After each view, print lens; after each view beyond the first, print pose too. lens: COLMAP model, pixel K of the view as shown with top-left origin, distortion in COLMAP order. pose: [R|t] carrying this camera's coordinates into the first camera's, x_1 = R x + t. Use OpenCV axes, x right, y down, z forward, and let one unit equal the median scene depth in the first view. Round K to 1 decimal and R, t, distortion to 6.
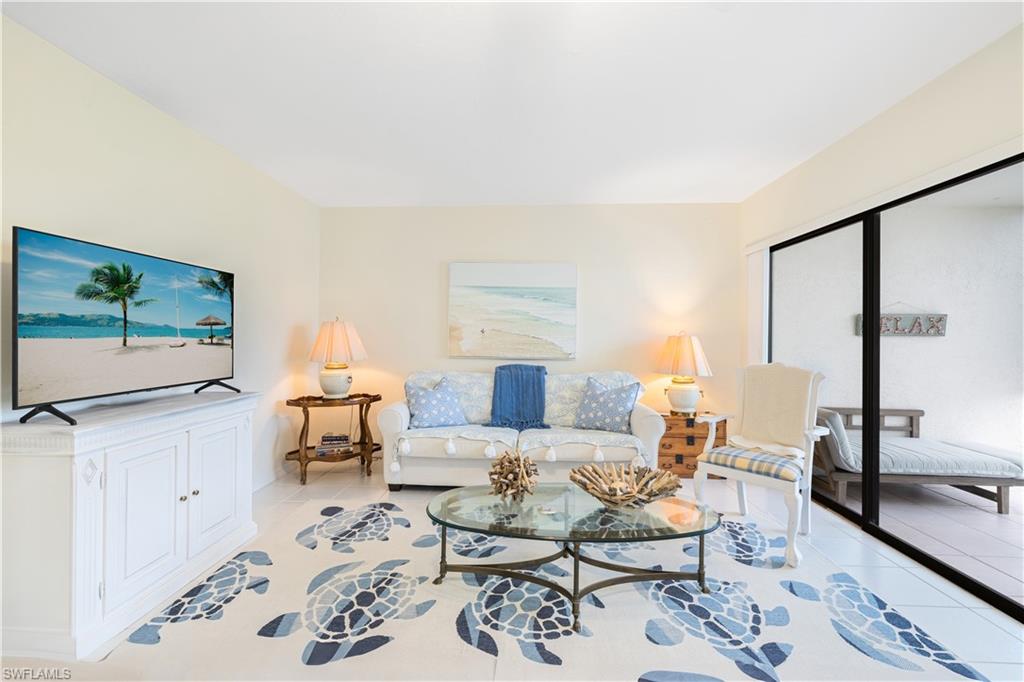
lens RADIAL K [[433.8, 0, 511.1], [0, 433.8, 338.8], [0, 0, 1]] dist [0.002225, 0.000140]
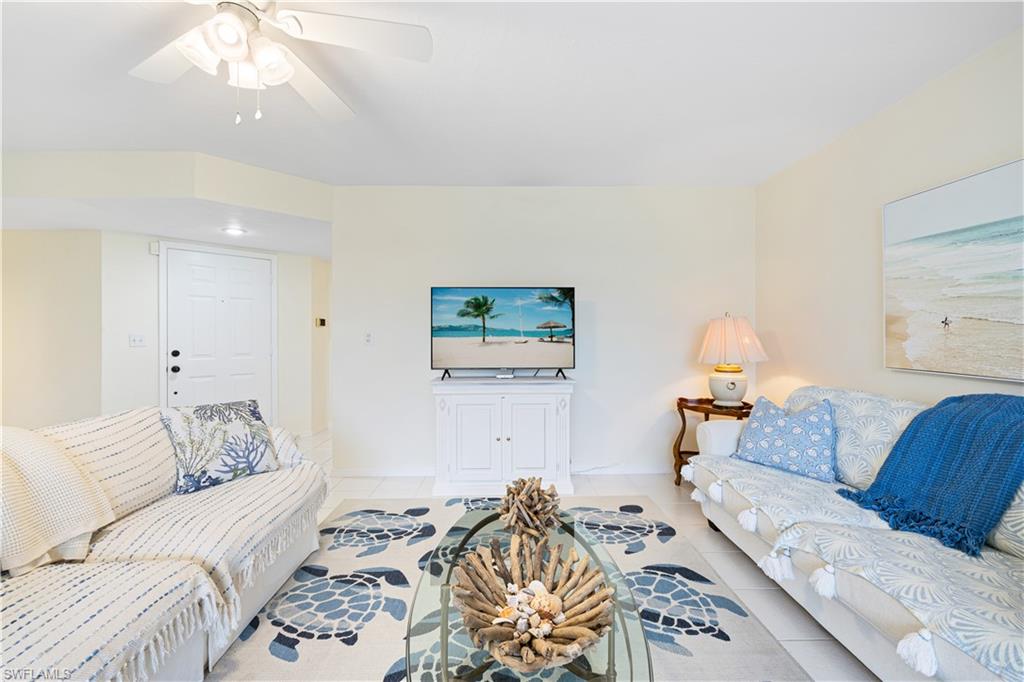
lens RADIAL K [[433.8, 0, 511.5], [0, 433.8, 337.8], [0, 0, 1]] dist [0.002225, 0.000140]
pose [[0.063088, -0.007002, -0.997983, 0.684320], [-0.002475, 0.999971, -0.007172, 0.009740], [0.998005, 0.002923, 0.063069, 0.786420]]
